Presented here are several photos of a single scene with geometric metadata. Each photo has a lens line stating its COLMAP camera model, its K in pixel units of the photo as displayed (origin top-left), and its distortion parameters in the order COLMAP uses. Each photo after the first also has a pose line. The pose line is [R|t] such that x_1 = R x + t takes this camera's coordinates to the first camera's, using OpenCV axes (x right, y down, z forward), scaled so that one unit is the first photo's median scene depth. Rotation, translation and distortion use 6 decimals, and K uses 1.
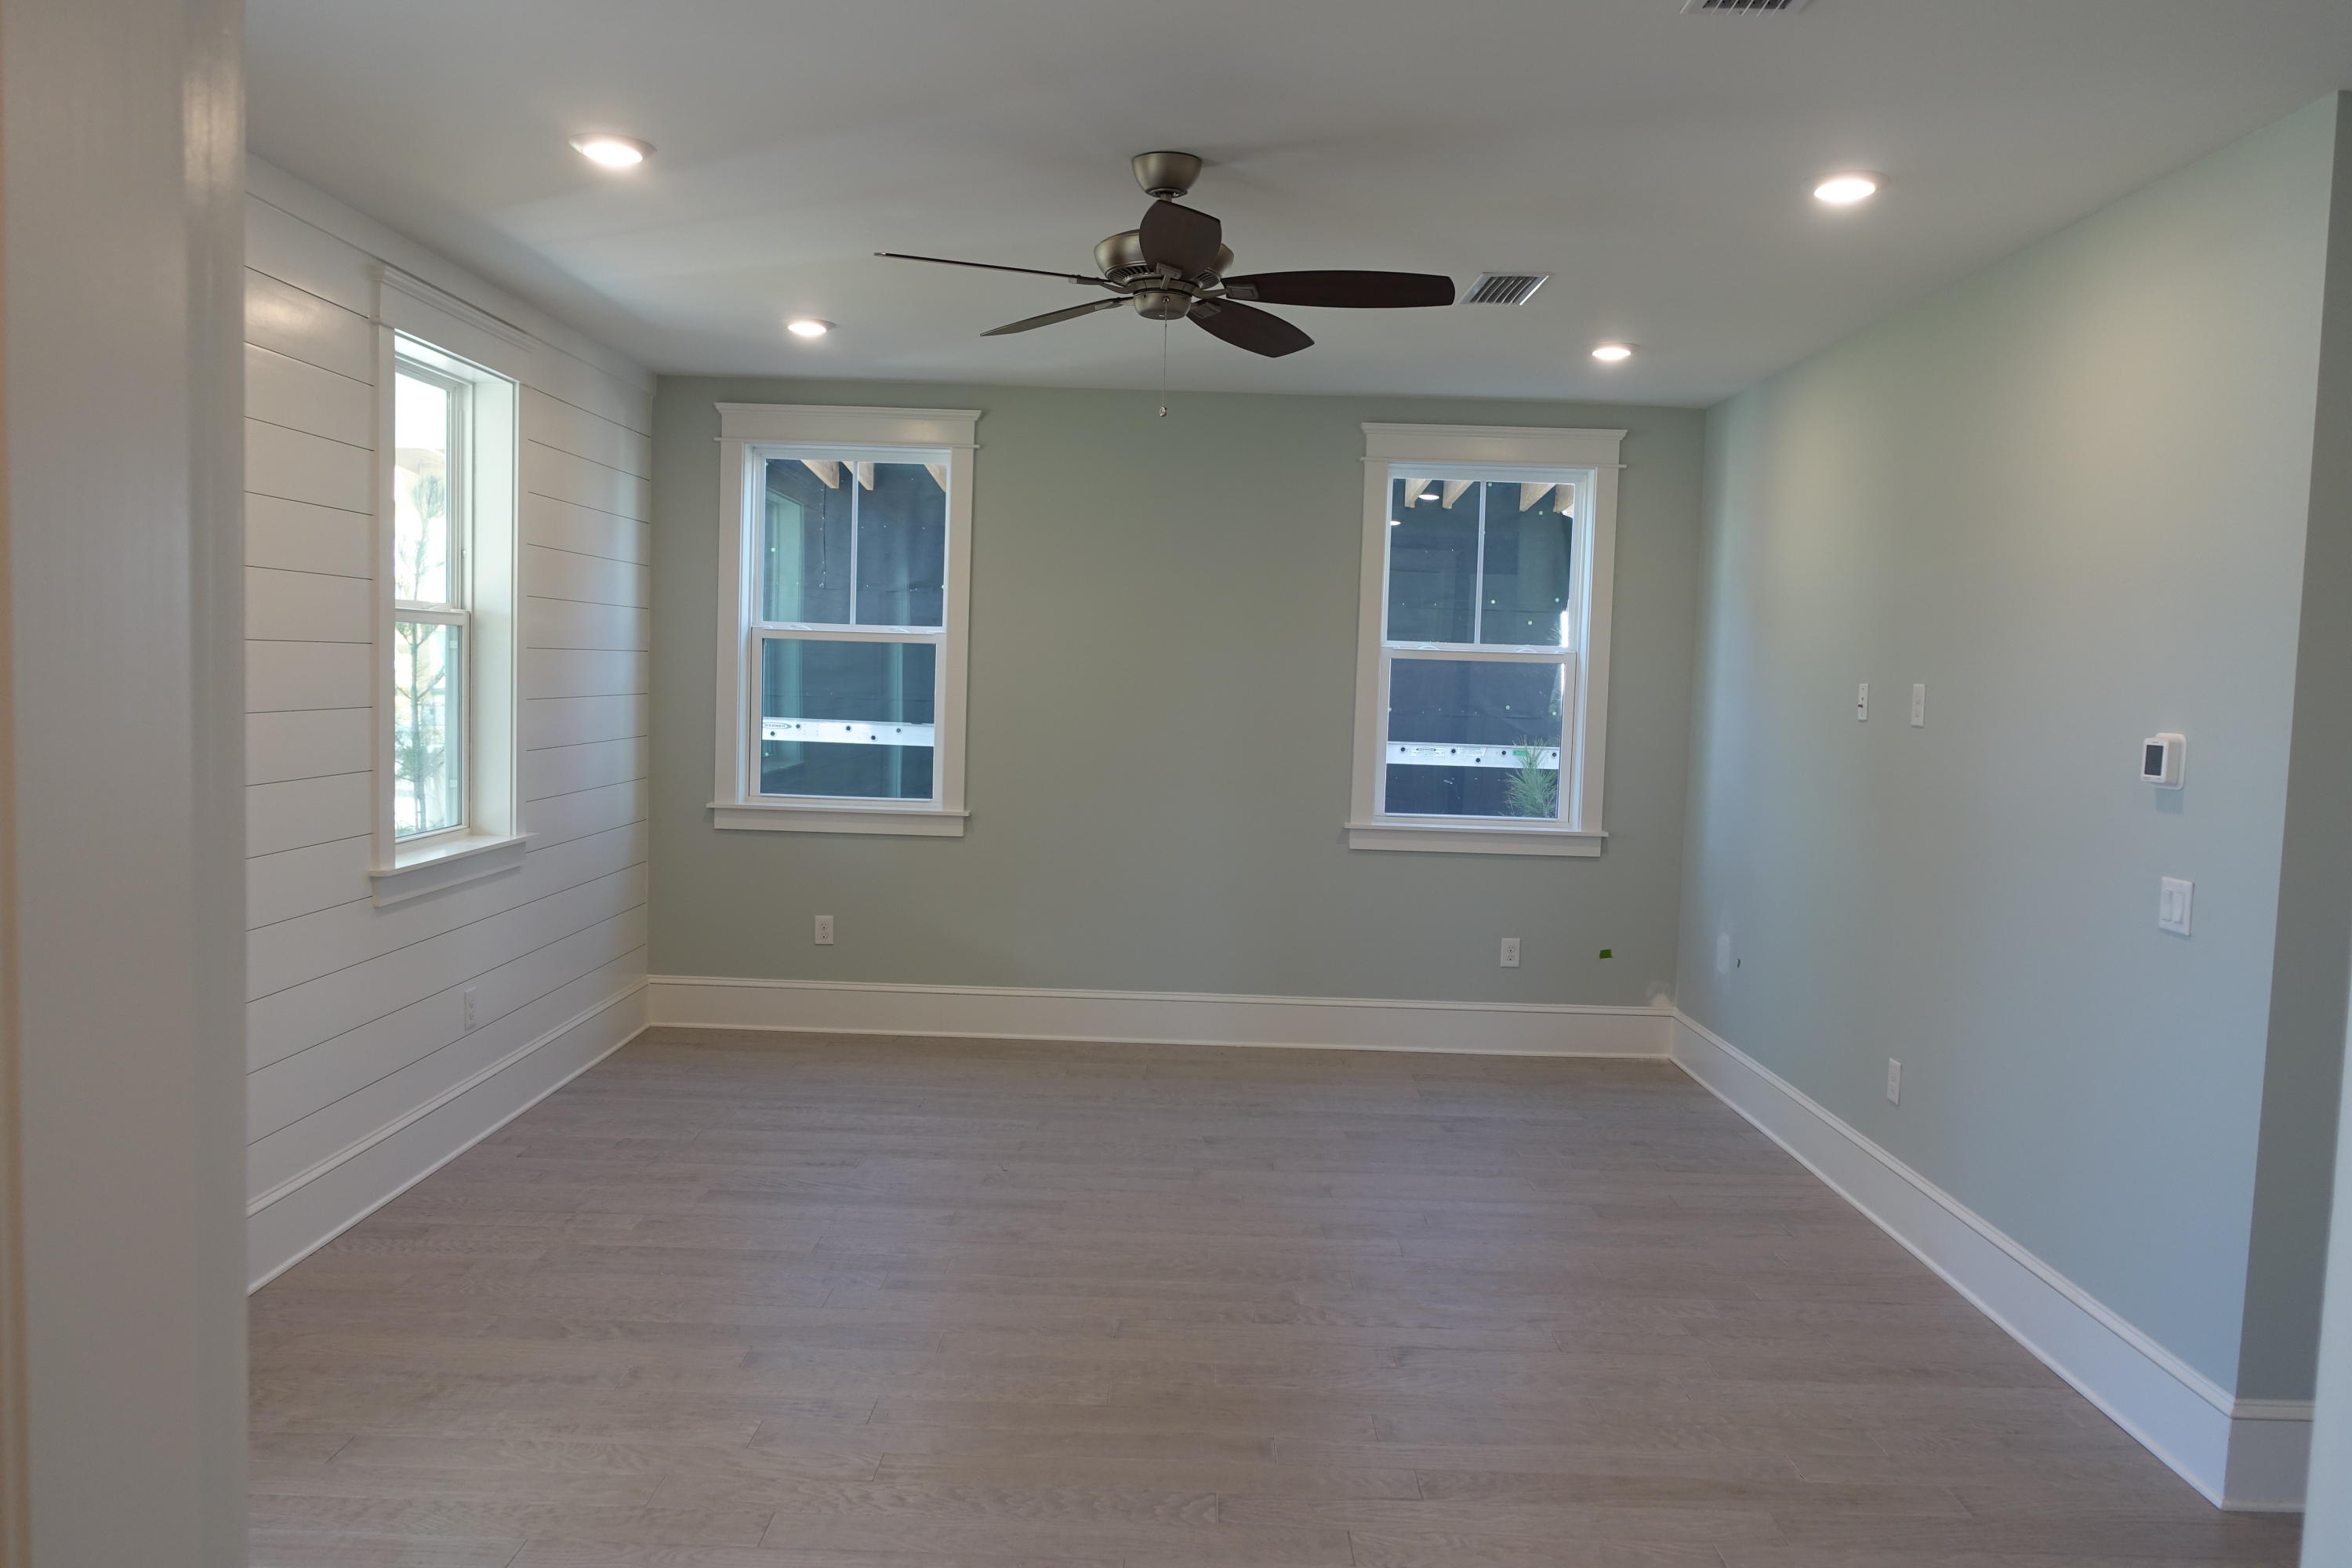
lens RADIAL K [[1677.0, 0, 1176.0], [0, 1677.0, 784.0], [0, 0, 1]] dist [-0.008604, 0.002074]
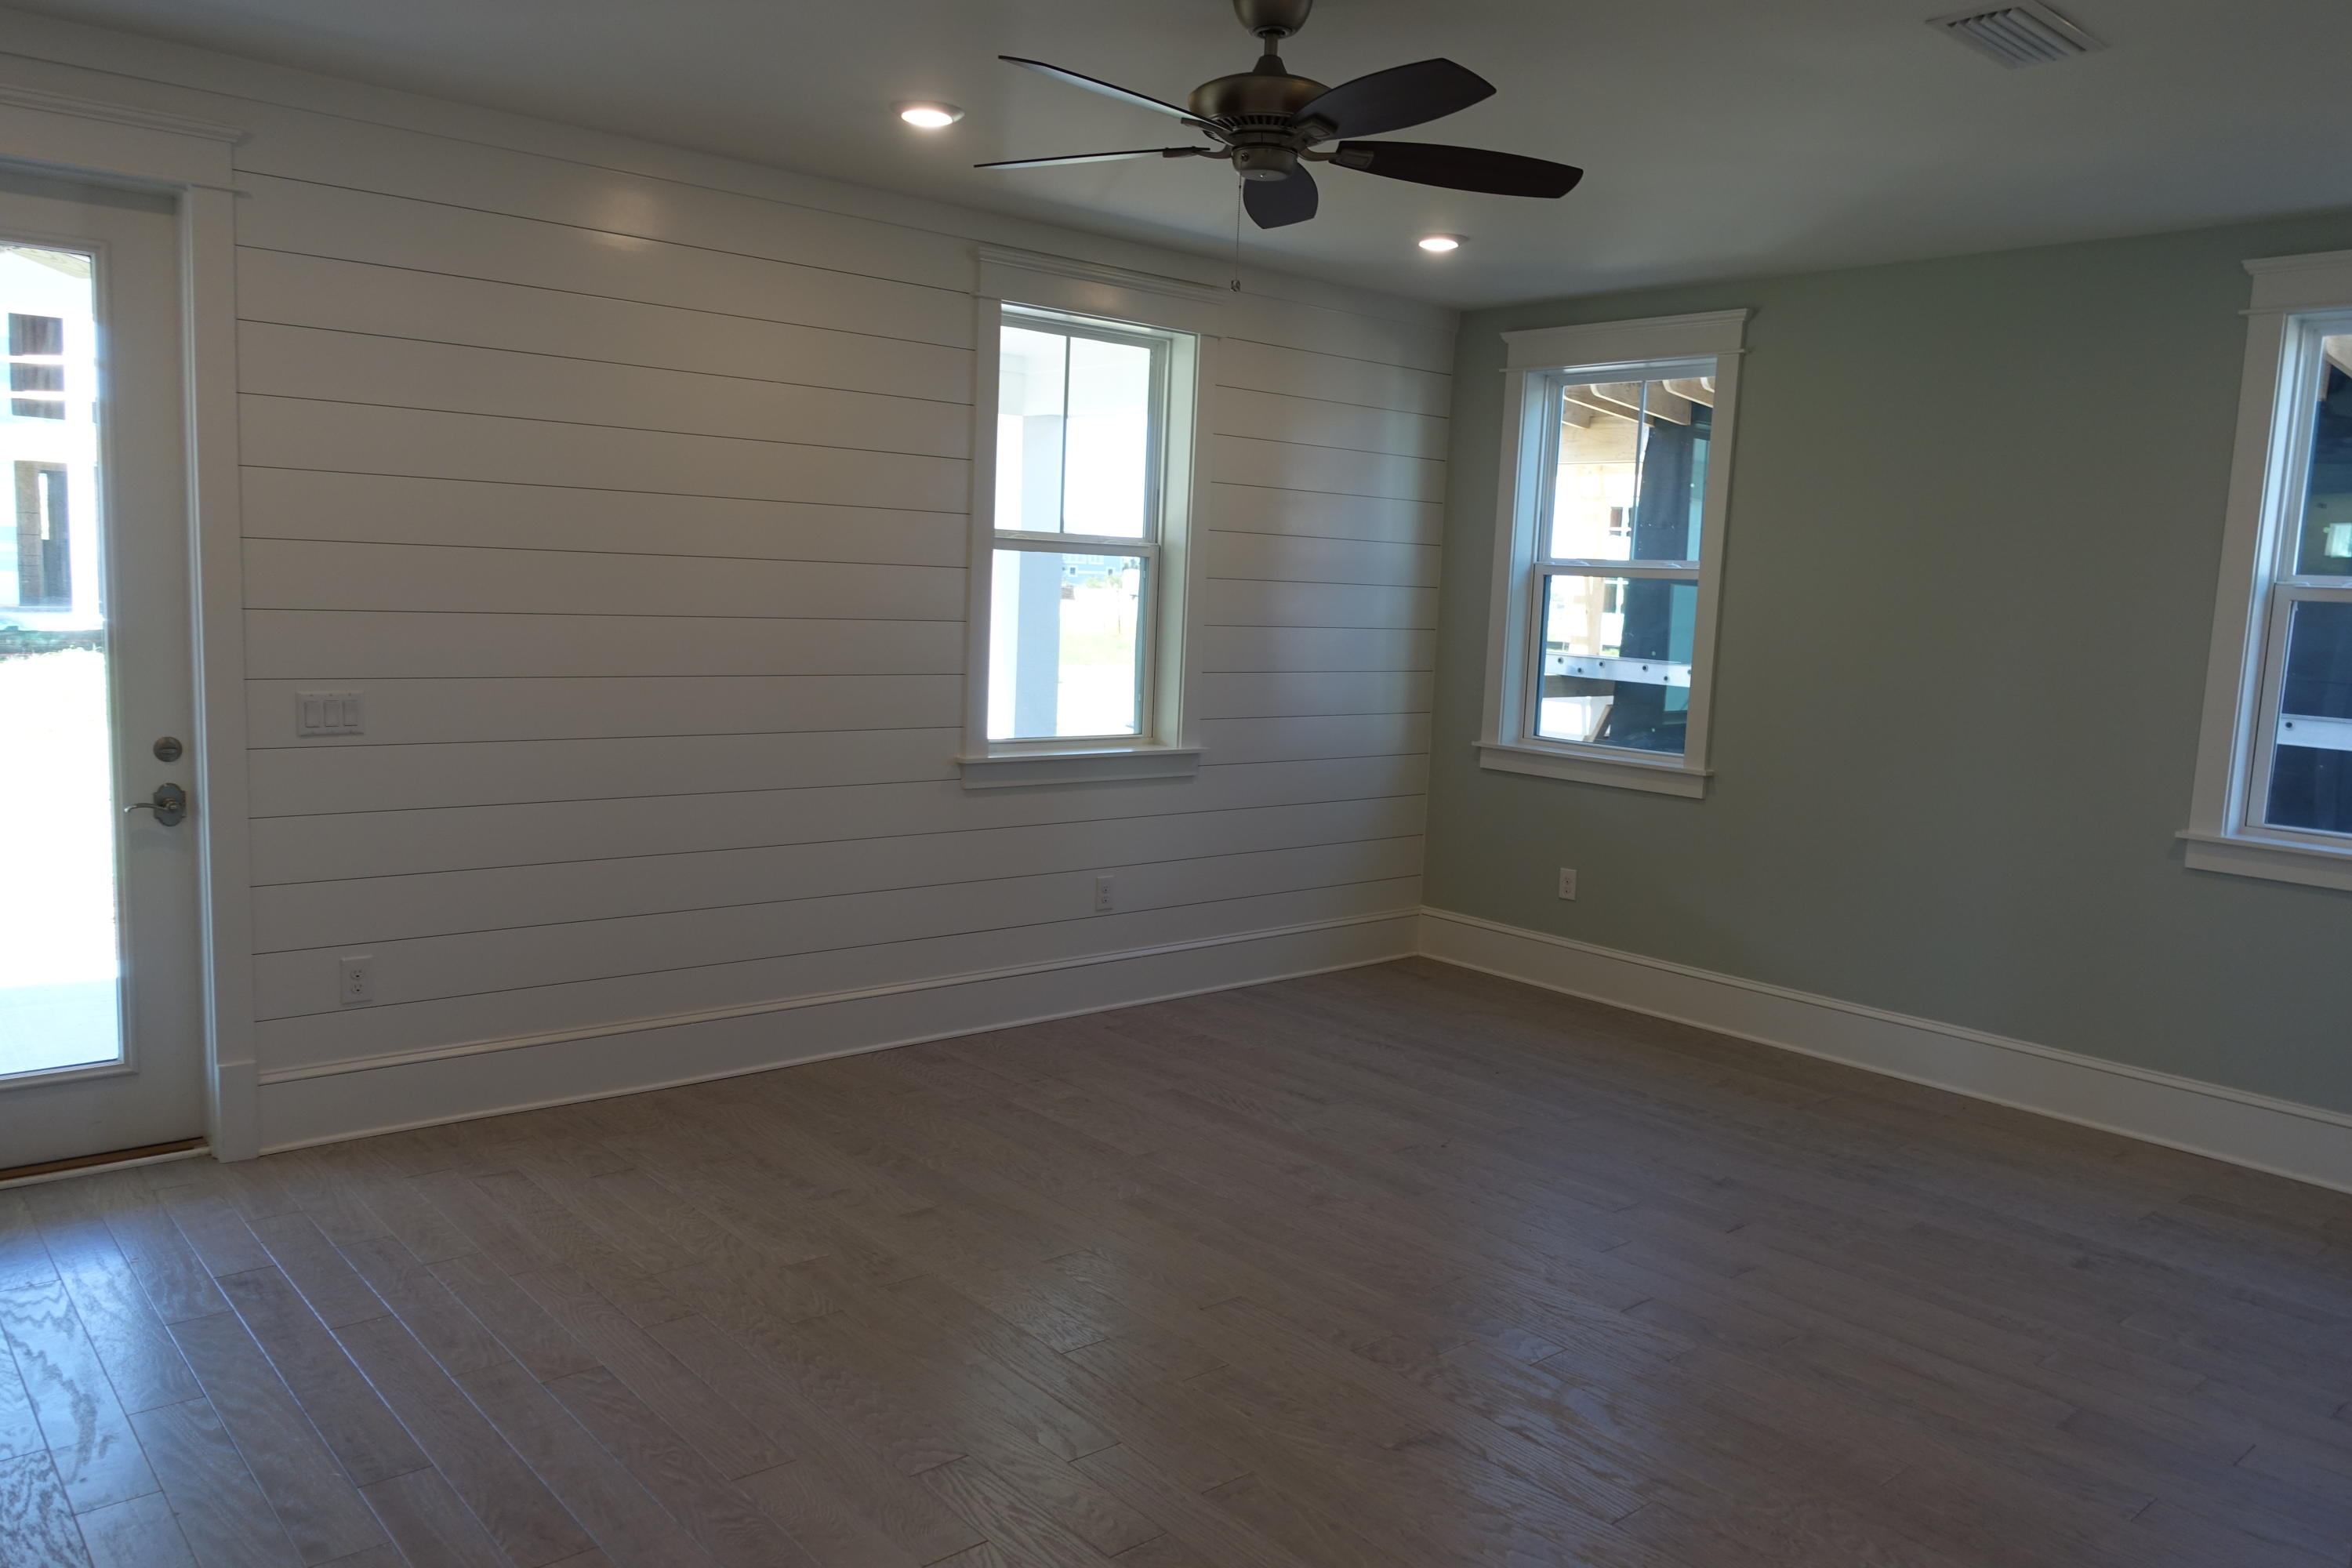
lens RADIAL K [[1677.0, 0, 1176.0], [0, 1677.0, 784.0], [0, 0, 1]] dist [-0.008604, 0.002074]
pose [[0.666207, 0.087036, -0.740671, 0.418677], [-0.072198, 0.996028, 0.052104, -0.002850], [0.742264, 0.018762, 0.669845, 0.251649]]
